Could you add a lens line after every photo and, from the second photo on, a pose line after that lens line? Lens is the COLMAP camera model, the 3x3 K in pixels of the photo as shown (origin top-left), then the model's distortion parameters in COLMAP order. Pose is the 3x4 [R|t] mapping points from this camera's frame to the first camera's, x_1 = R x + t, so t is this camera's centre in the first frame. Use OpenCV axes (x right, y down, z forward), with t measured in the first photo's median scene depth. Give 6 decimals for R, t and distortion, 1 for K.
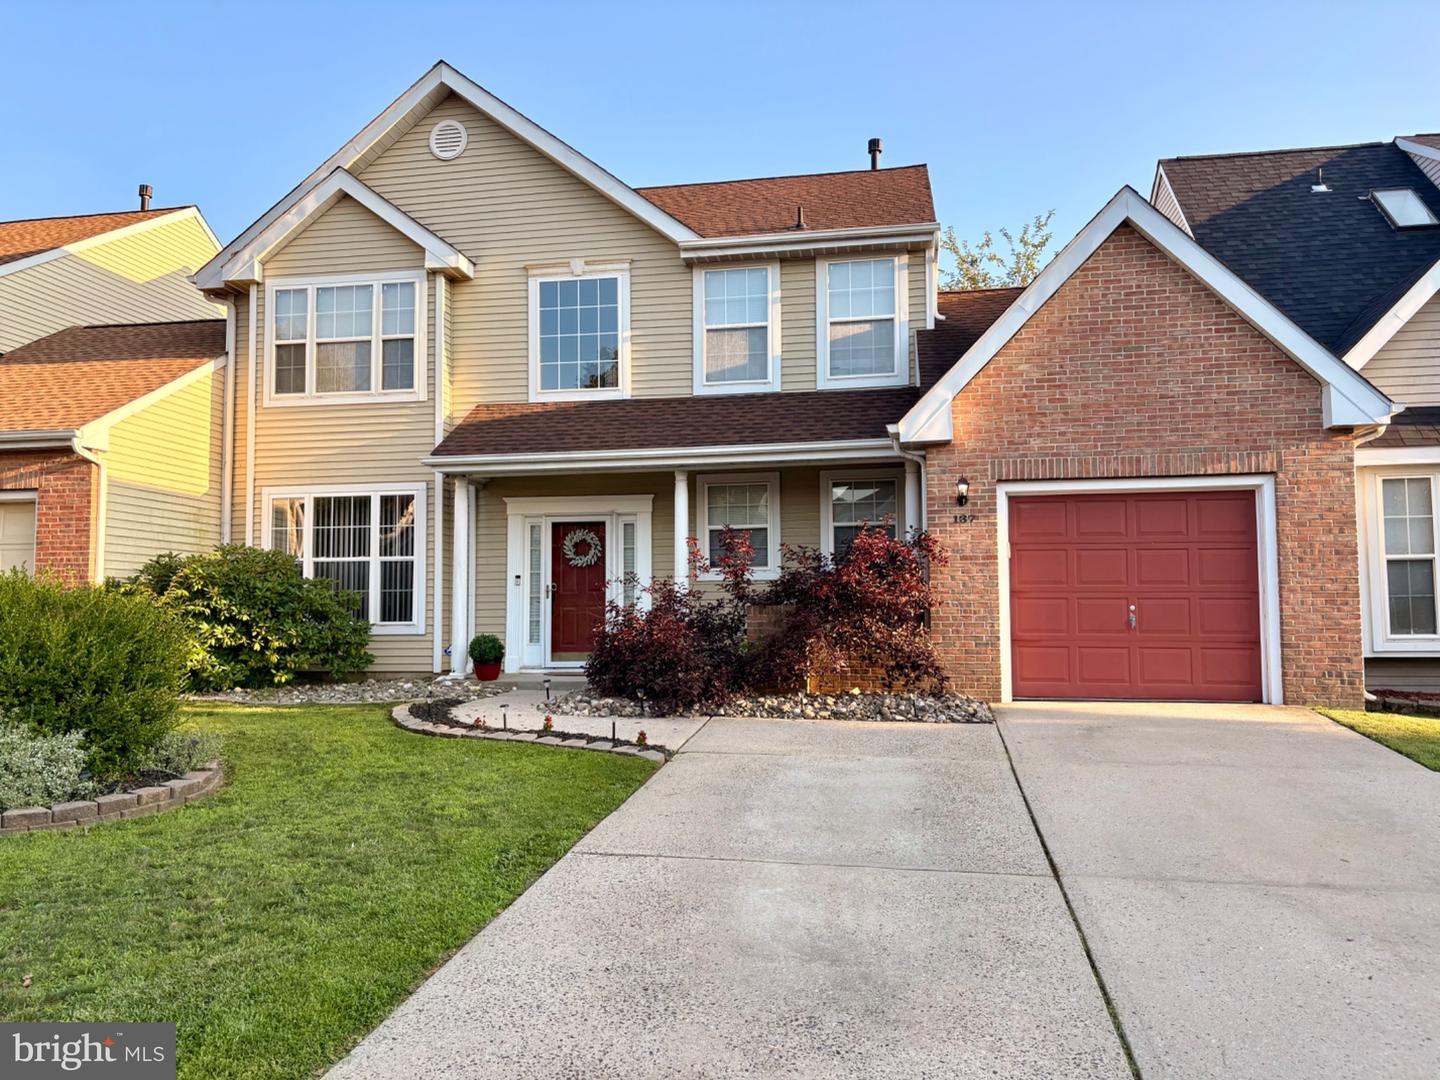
lens RADIAL K [[1090.8, 0, 715.5], [0, 1090.8, 542.2], [0, 0, 1]] dist [0.042212, -0.045102]
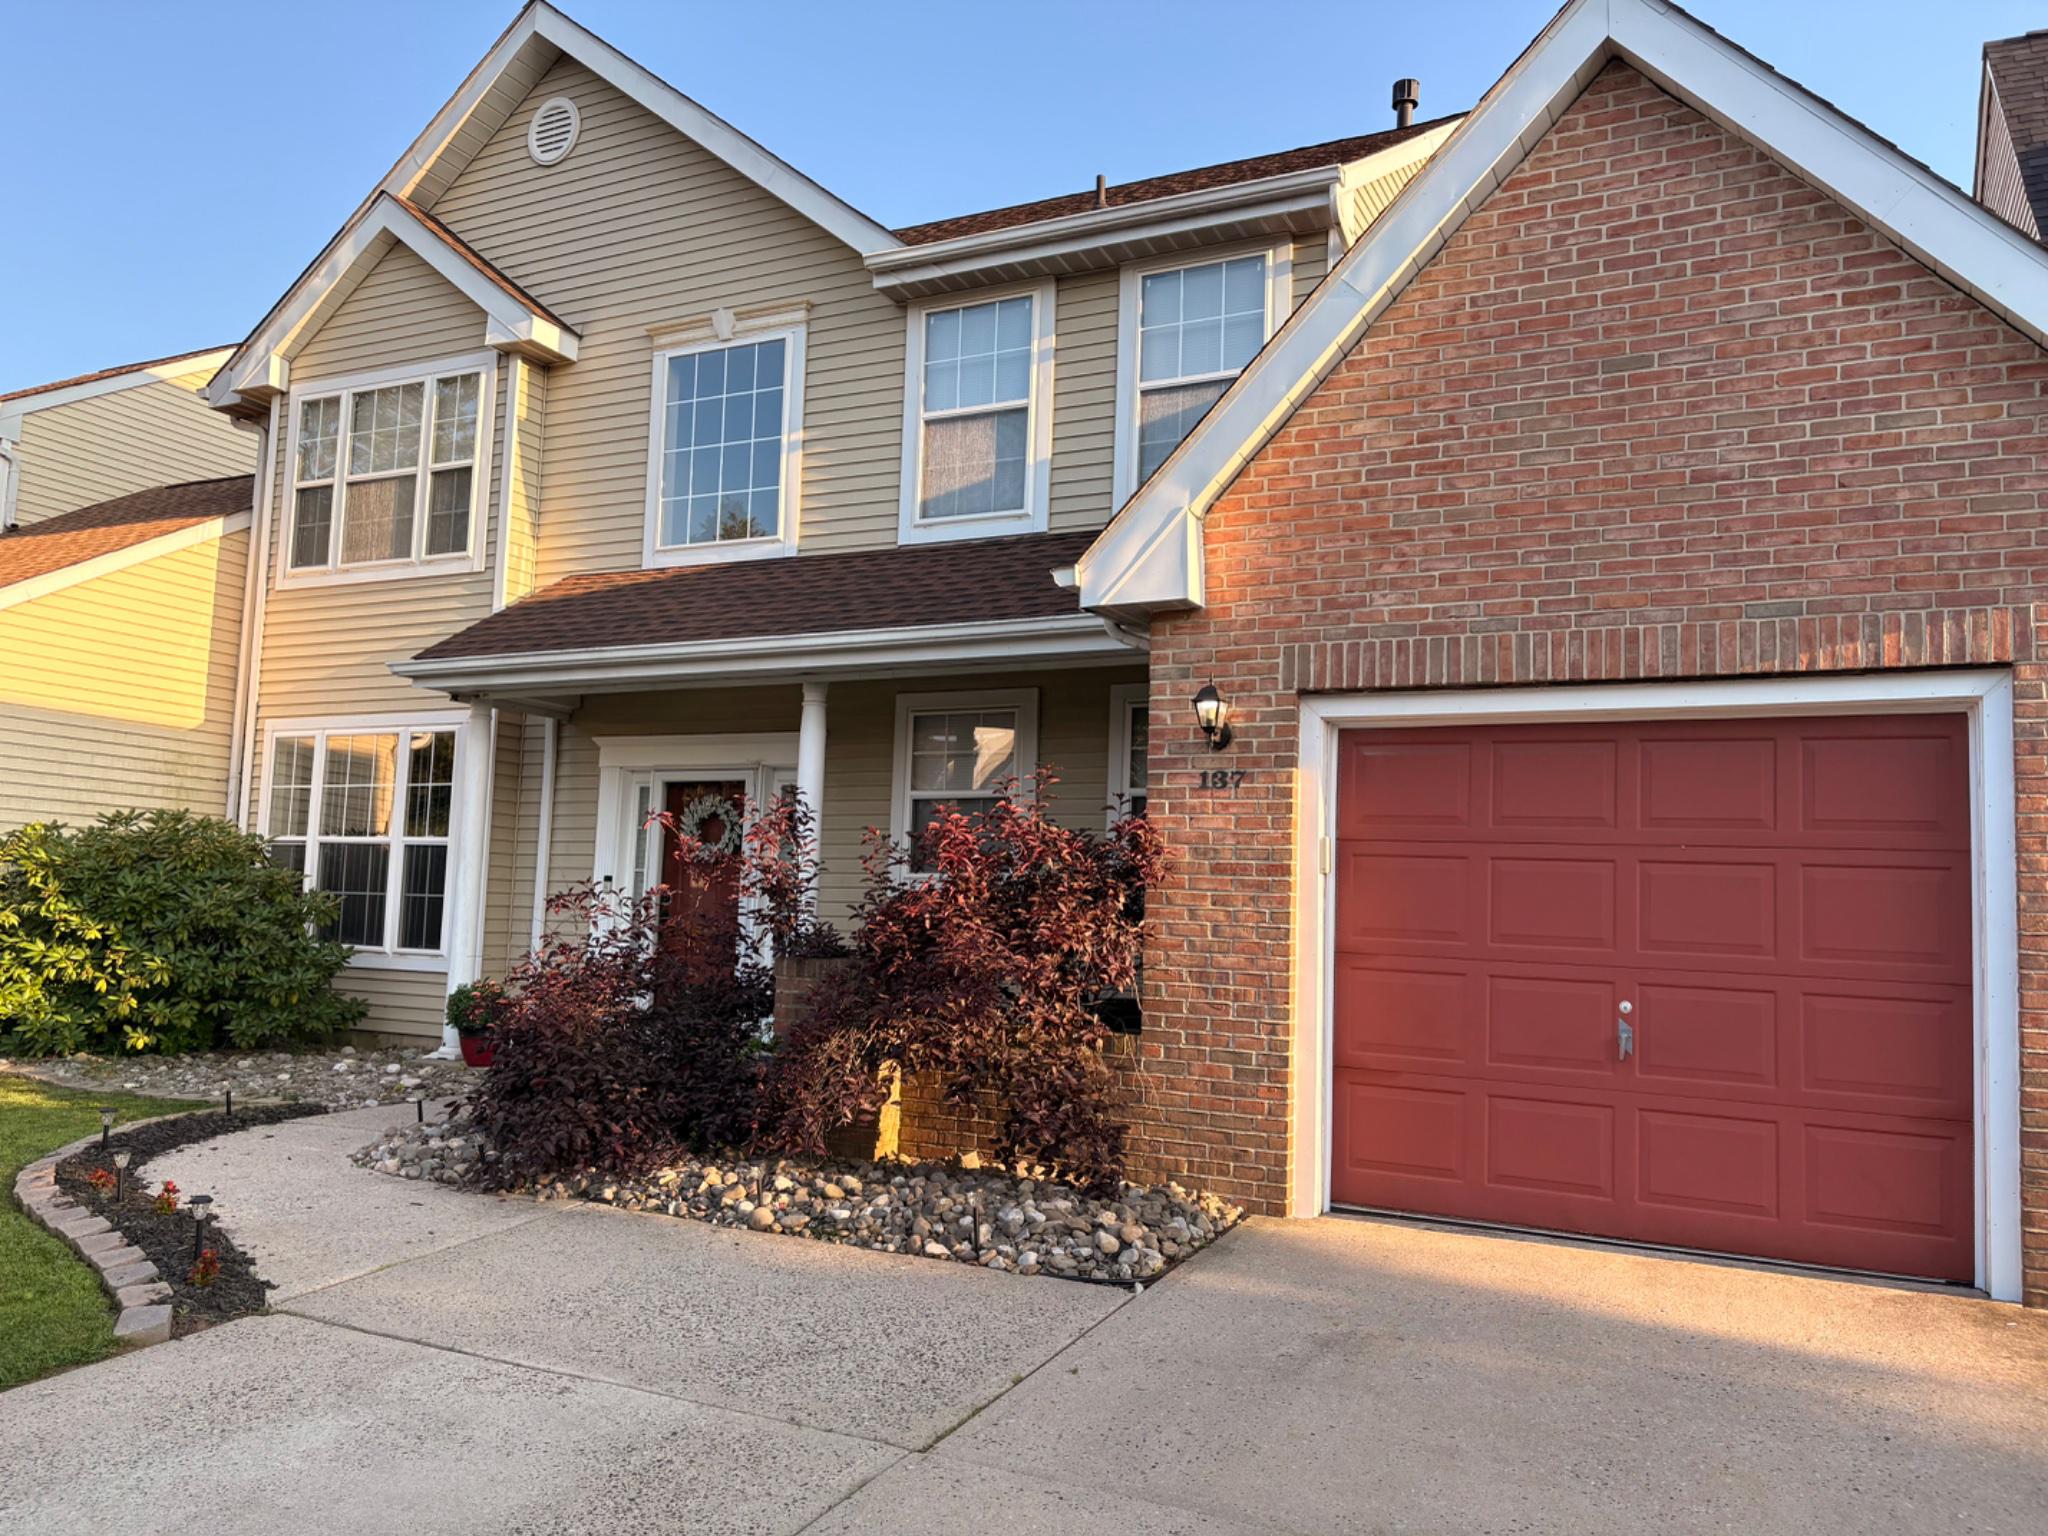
lens RADIAL K [[1551.4, 0, 1014.6], [0, 1551.4, 773.2], [0, 0, 1]] dist [0.042212, -0.045102]
pose [[0.956077, 0.011229, -0.292901, 0.285081], [-0.020454, 0.999386, -0.028451, -0.004106], [0.292401, 0.033193, 0.955719, 0.331926]]
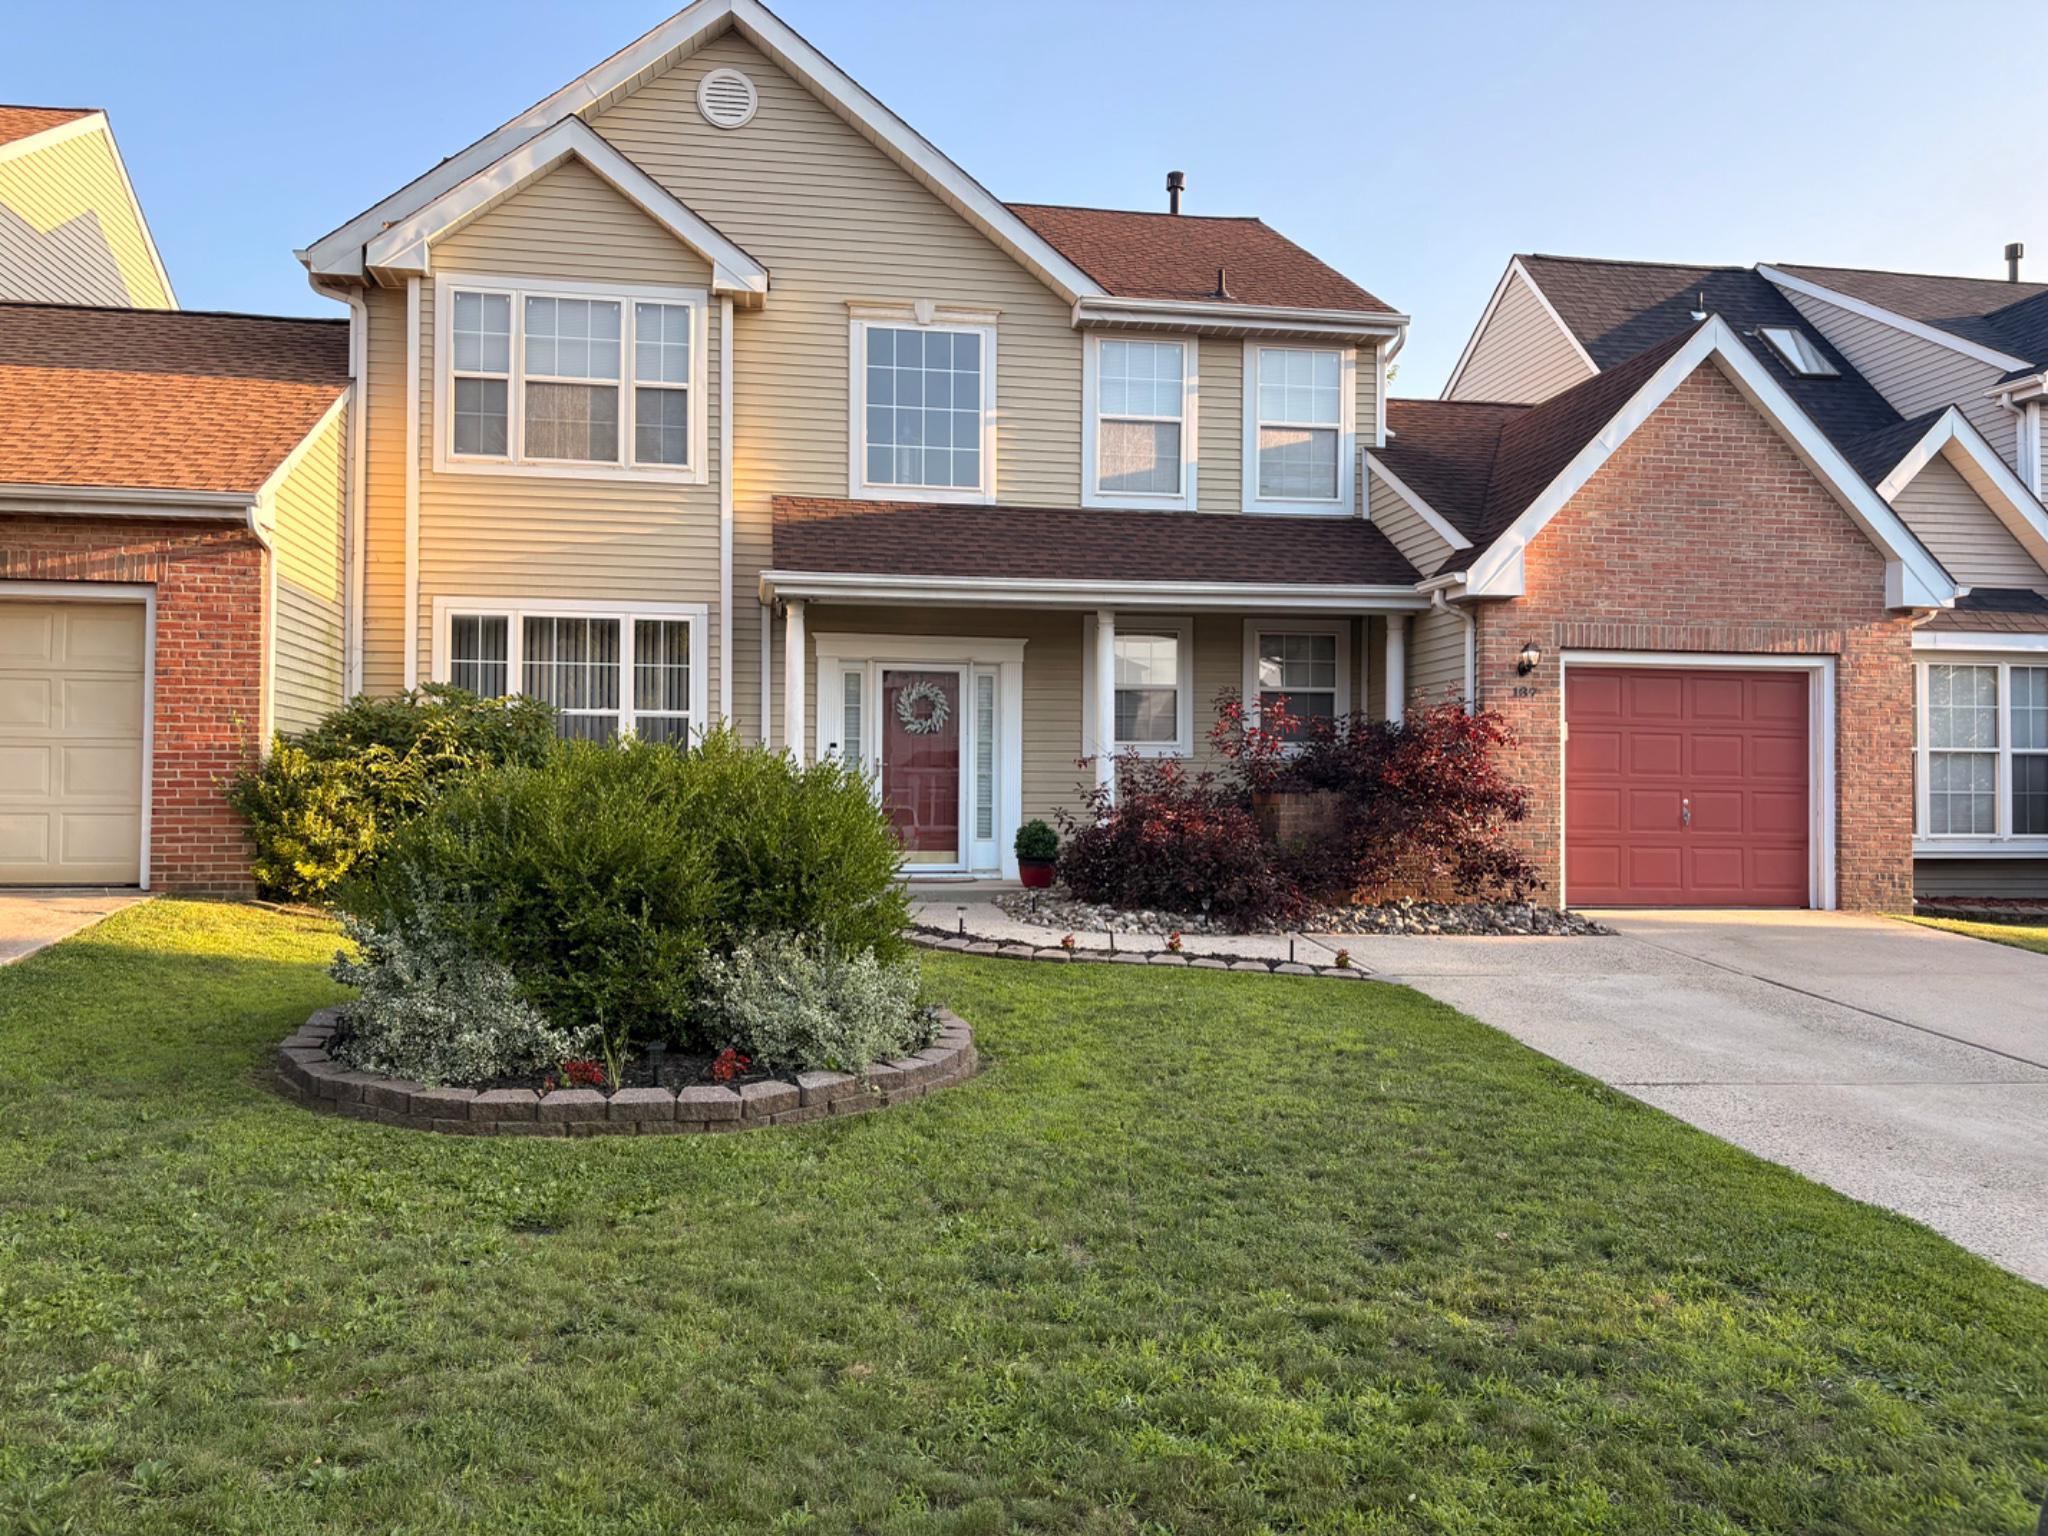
lens RADIAL K [[1551.4, 0, 1018.4], [0, 1551.4, 777.6], [0, 0, 1]] dist [0.042212, -0.045102]
pose [[0.941807, 0.018589, 0.335639, -0.458897], [-0.035921, 0.998318, 0.045504, 0.002850], [-0.334229, -0.054913, 0.940891, 0.009858]]
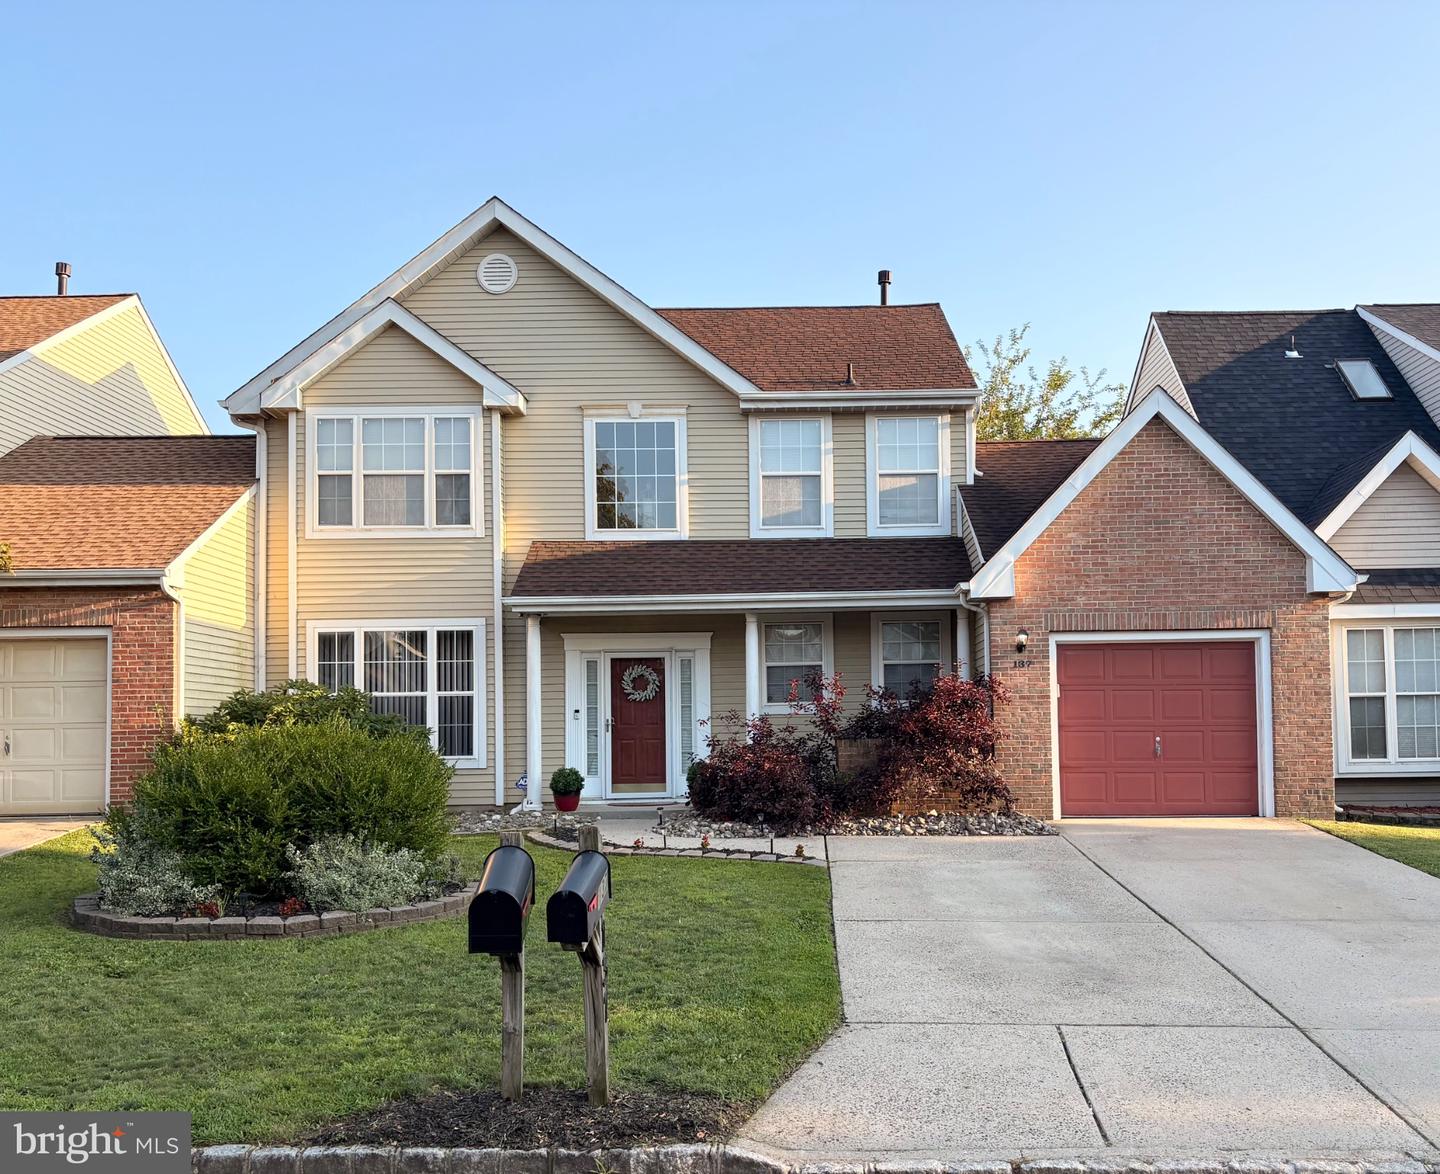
lens RADIAL K [[1342.9, 0, 802.6], [0, 1342.9, 695.0], [0, 0, 1]] dist [0.033456, 0.000000]
pose [[0.983417, -0.001169, 0.181357, -0.227916], [-0.004837, 0.999454, 0.032671, -0.029423], [-0.181296, -0.033007, 0.982875, -0.317968]]
